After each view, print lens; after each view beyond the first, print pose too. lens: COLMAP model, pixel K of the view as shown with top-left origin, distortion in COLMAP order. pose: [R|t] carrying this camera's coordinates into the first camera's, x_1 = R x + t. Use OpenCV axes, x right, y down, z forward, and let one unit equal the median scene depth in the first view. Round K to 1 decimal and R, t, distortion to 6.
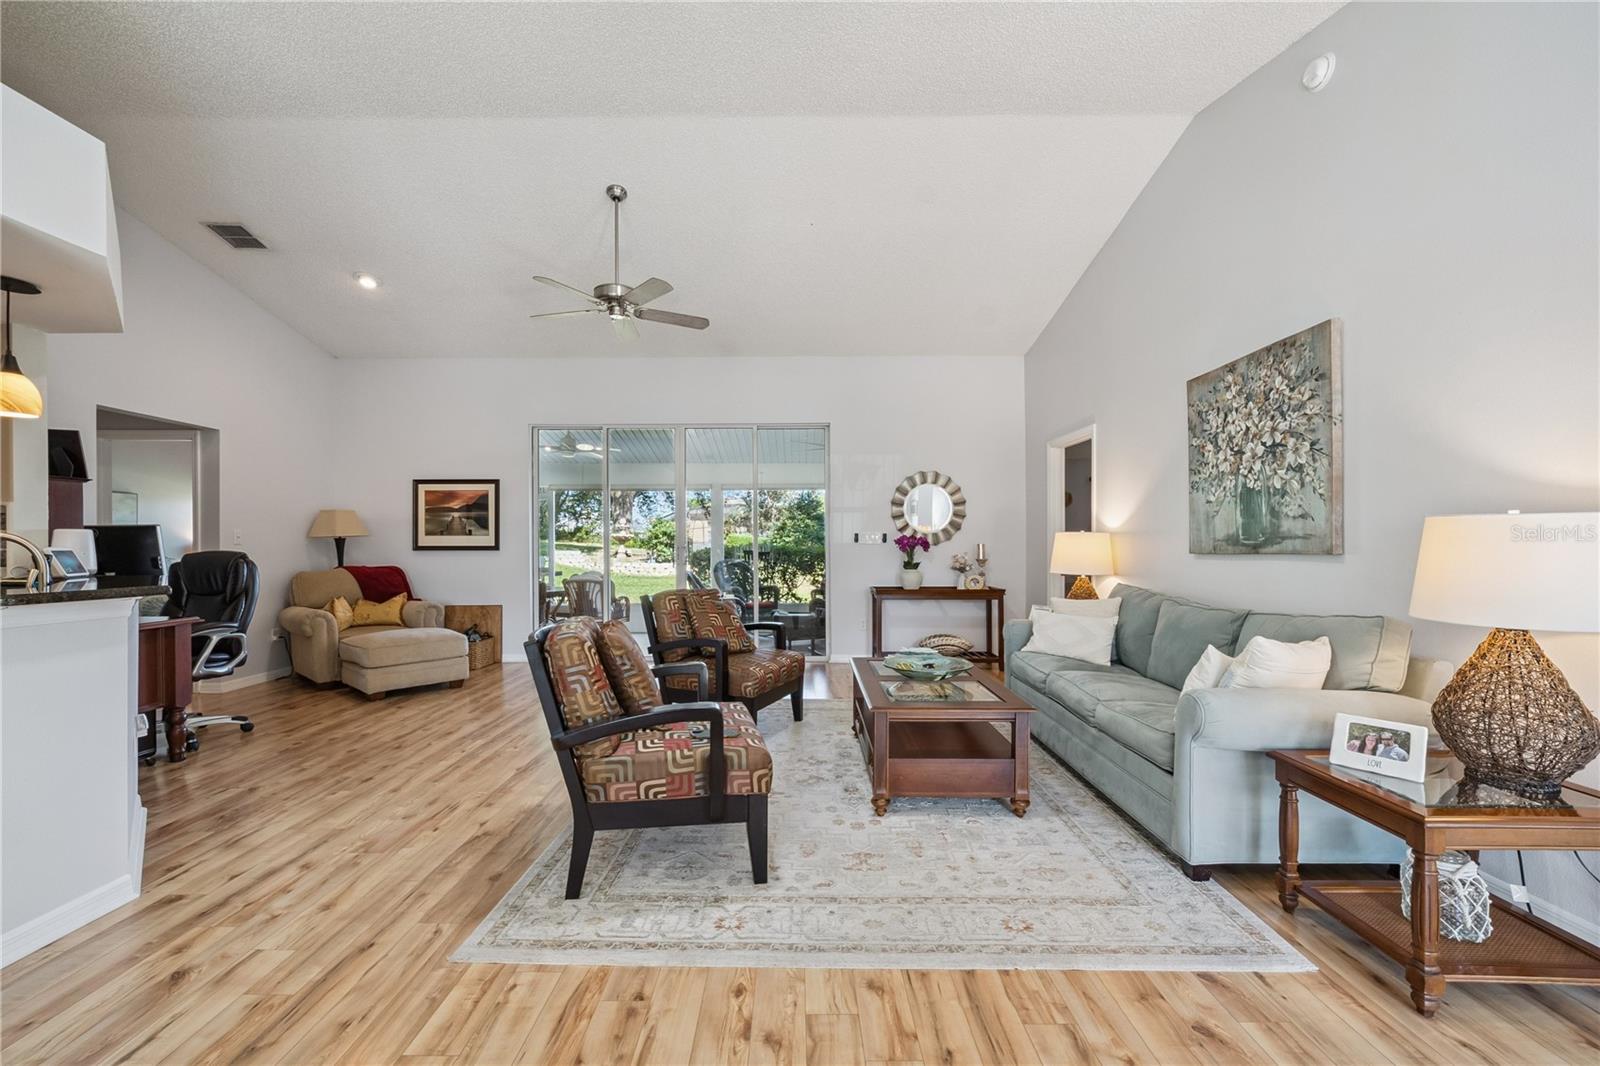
lens RADIAL K [[643.6, 0, 799.1], [0, 643.6, 543.0], [0, 0, 1]] dist [-0.013379, 0.004649]
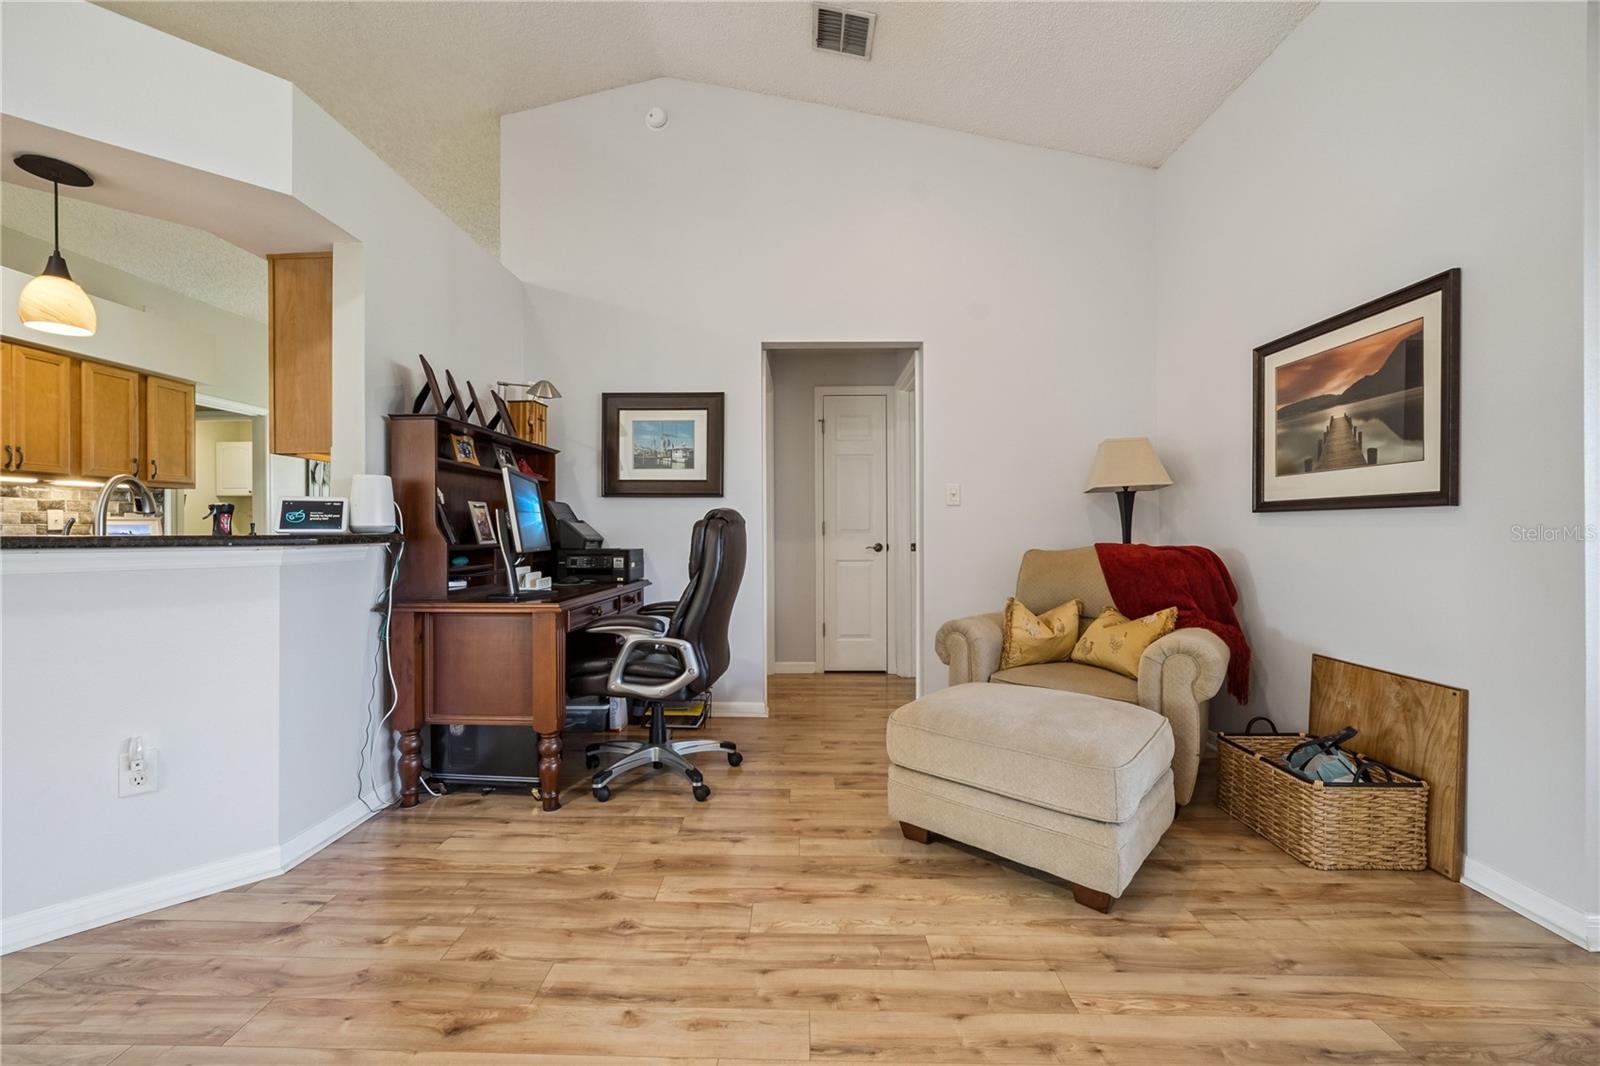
lens RADIAL K [[643.6, 0, 785.4], [0, 643.6, 529.3], [0, 0, 1]] dist [-0.013379, 0.004649]
pose [[-0.030513, 0.004392, -0.999525, -0.251968], [0.000857, 0.999990, 0.004368, 0.033200], [0.999534, -0.000723, -0.030517, 1.100665]]
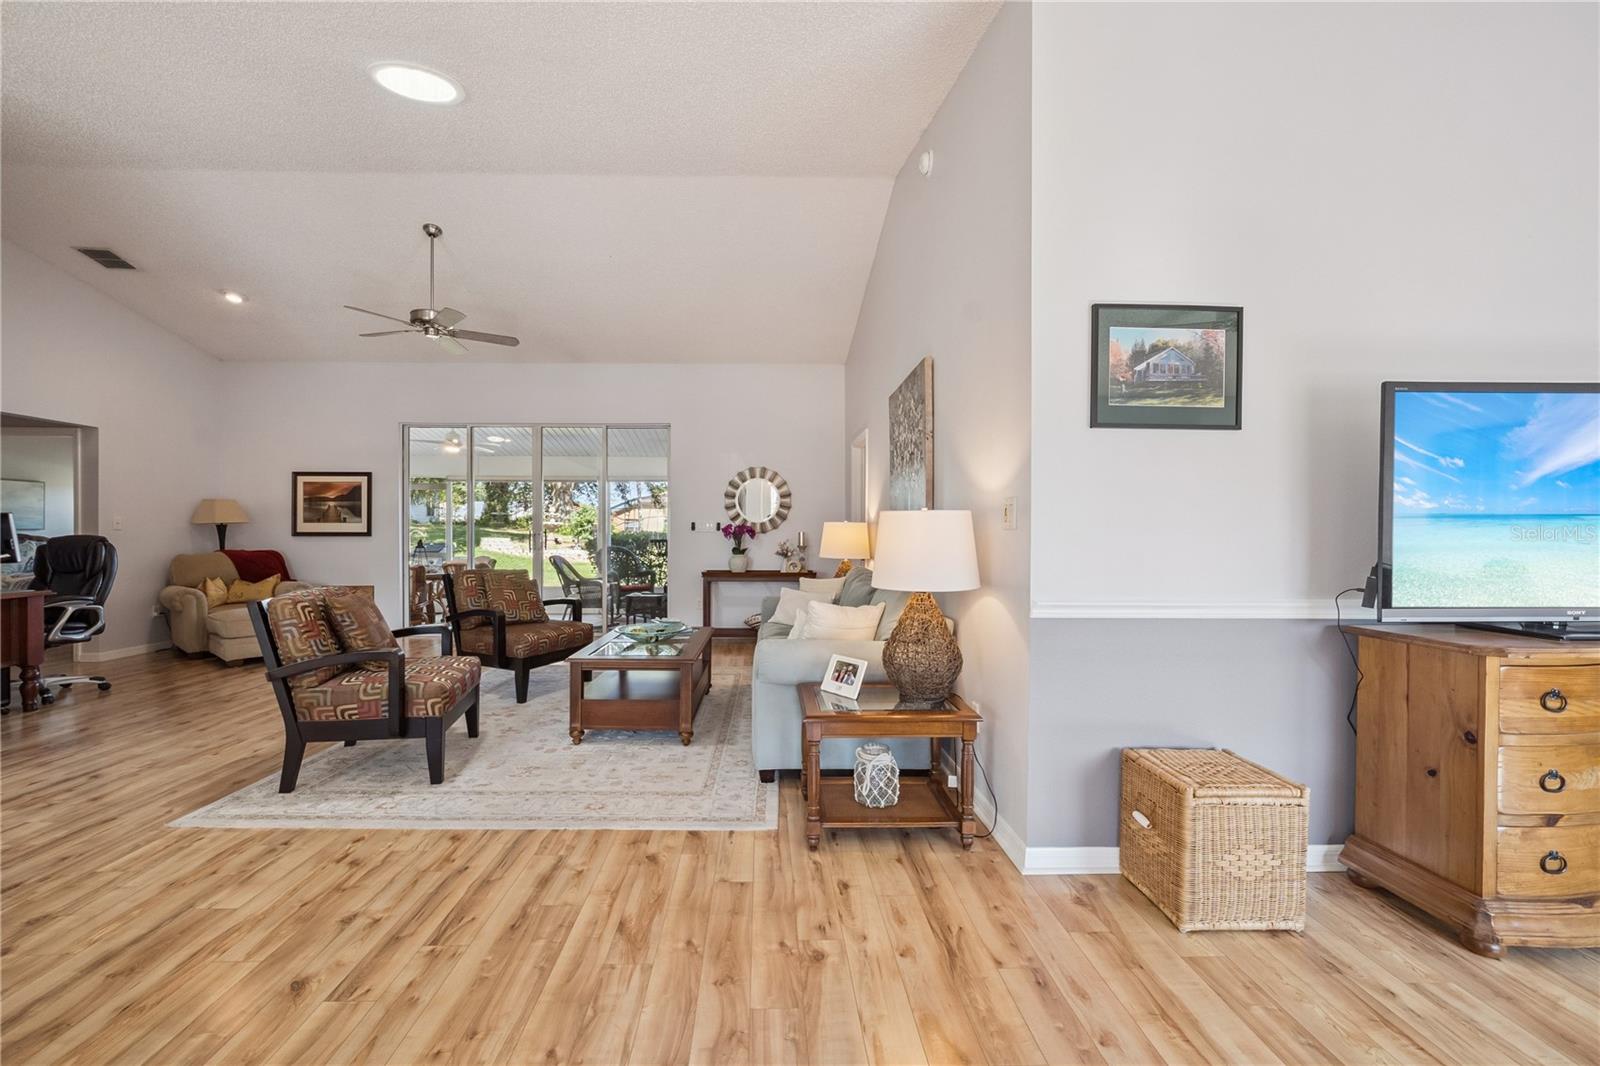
lens RADIAL K [[643.6, 0, 785.8], [0, 643.6, 533.5], [0, 0, 1]] dist [-0.013379, 0.004649]
pose [[0.999699, 0.004140, 0.024202, 0.349901], [-0.004206, 0.999988, 0.002670, 0.001191], [-0.024191, -0.002771, 0.999704, -0.192643]]
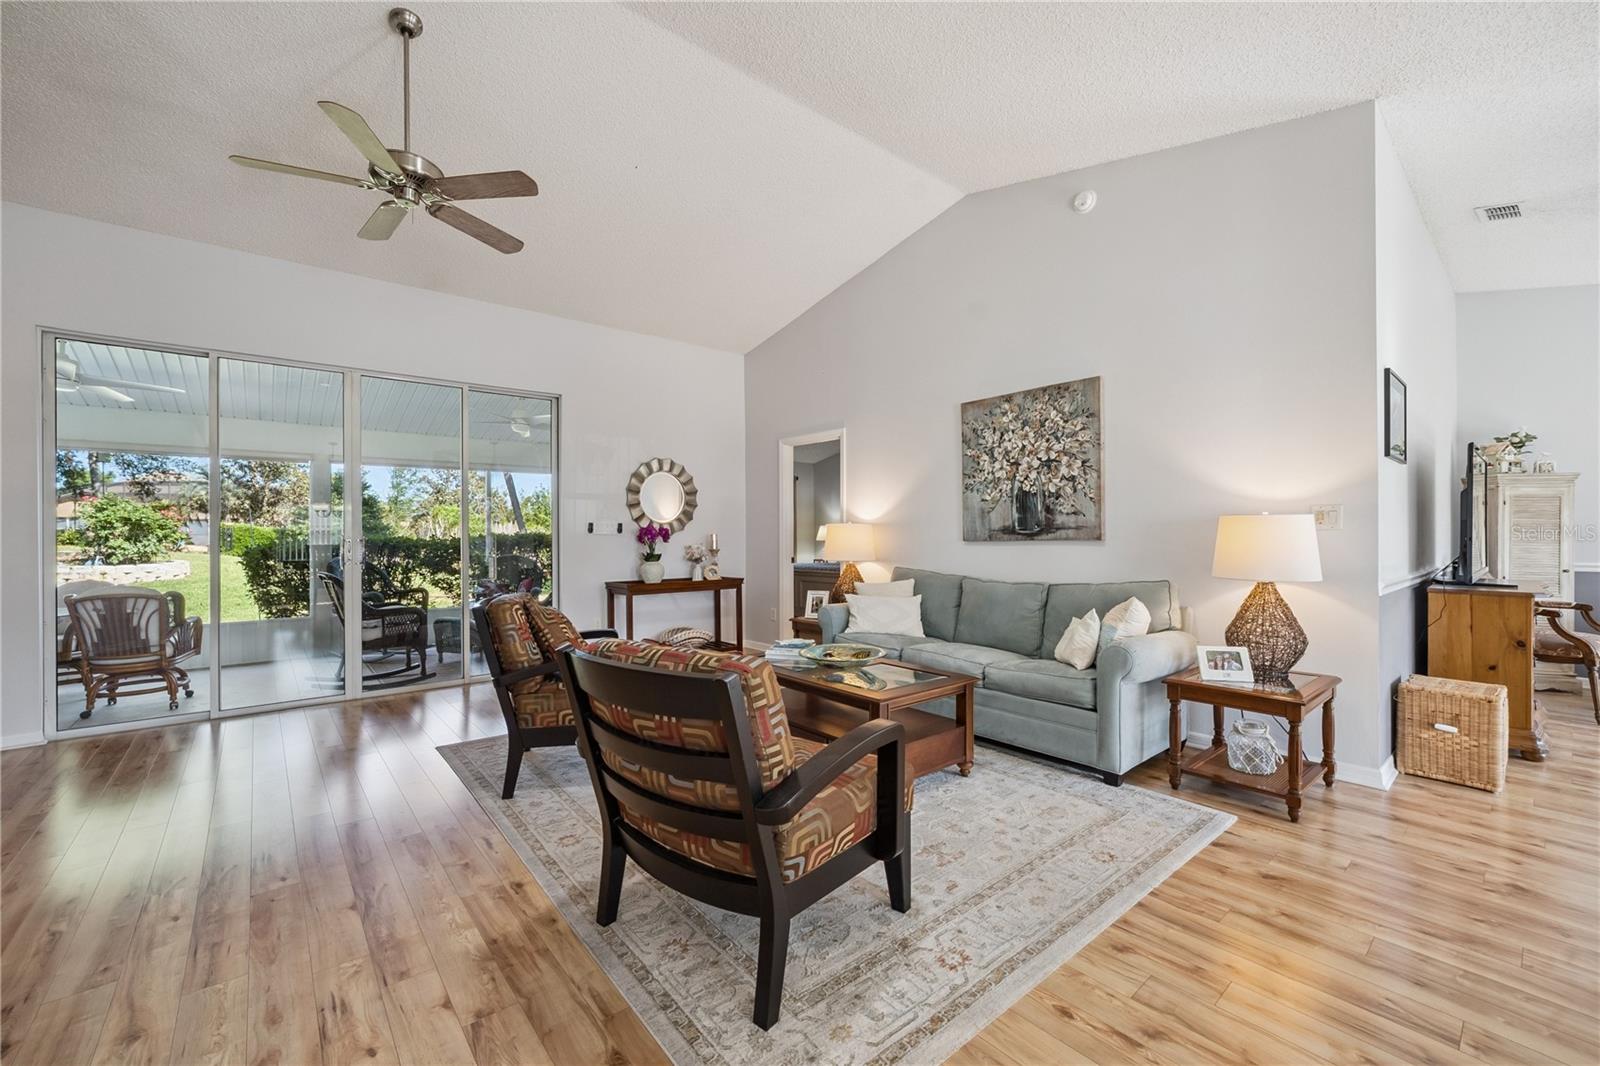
lens RADIAL K [[643.6, 0, 785.2], [0, 643.6, 531.6], [0, 0, 1]] dist [-0.013379, 0.004649]
pose [[0.772152, -0.000981, 0.635437, -0.420349], [0.003367, 0.999991, -0.002547, 0.000121], [-0.635429, 0.004106, 0.772149, 0.226004]]
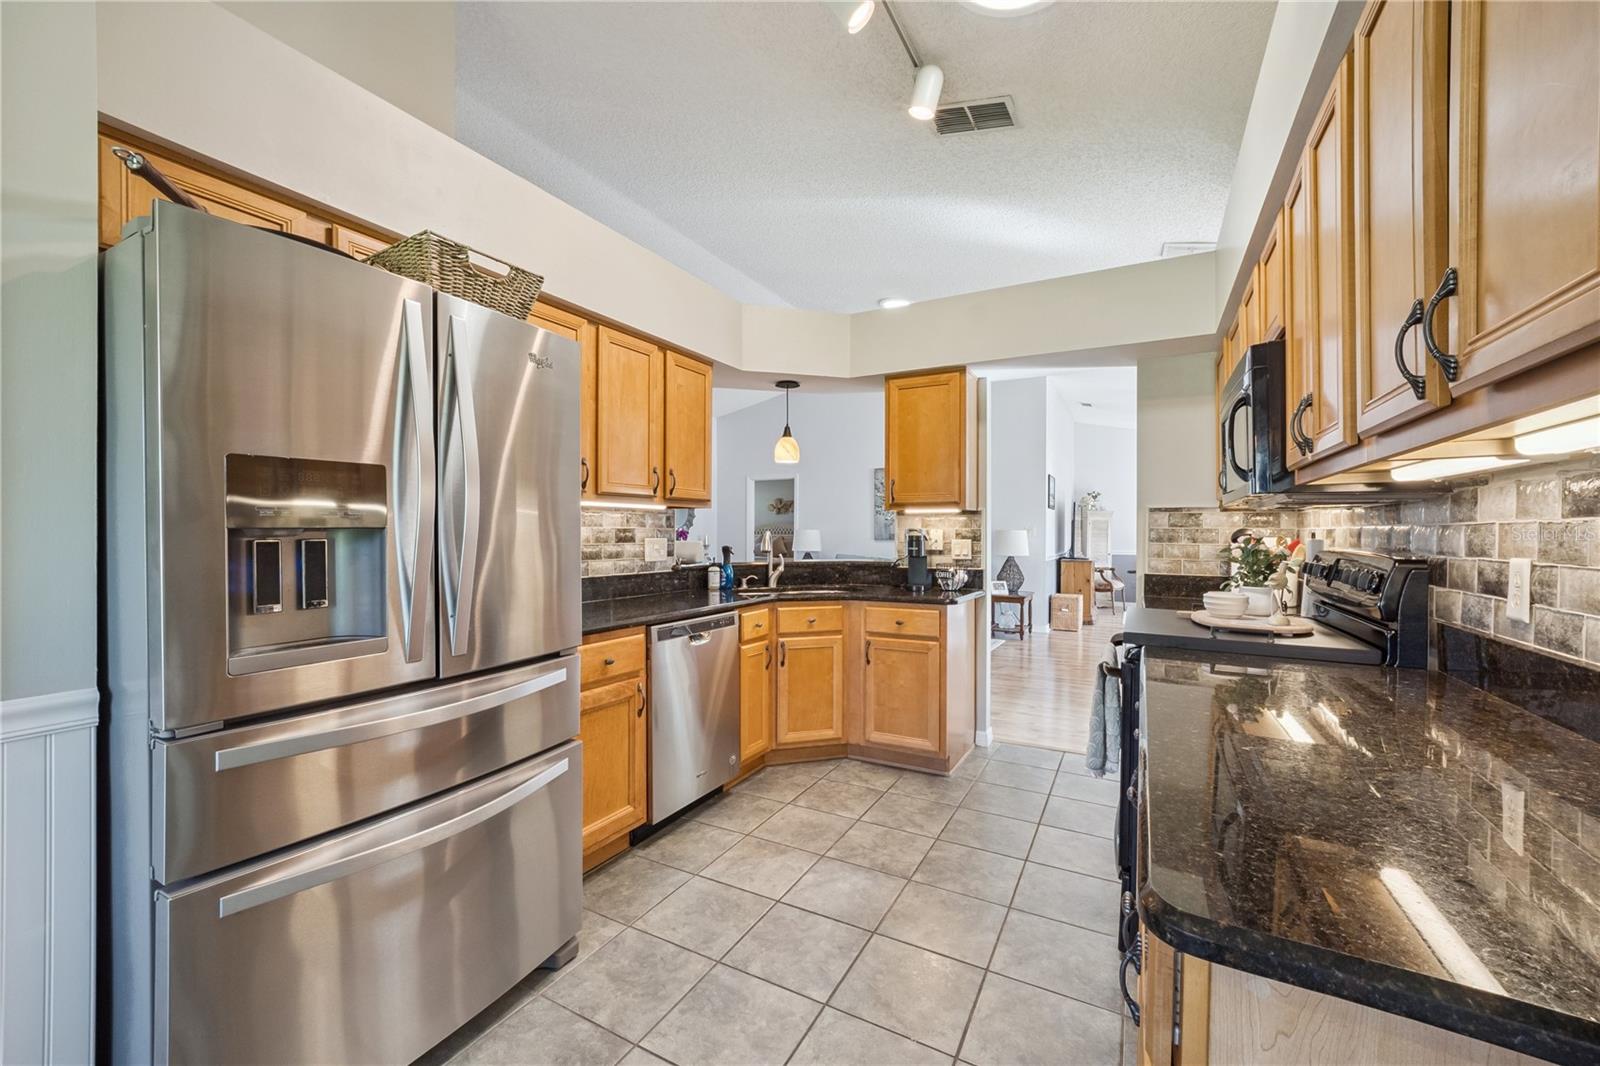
lens RADIAL K [[643.6, 0, 794.0], [0, 643.6, 540.3], [0, 0, 1]] dist [-0.013379, 0.004649]
pose [[0.476901, -0.005527, 0.878940, -1.532216], [-0.004041, 0.999956, 0.008481, -0.001747], [-0.878948, -0.007596, 0.476858, 0.099387]]
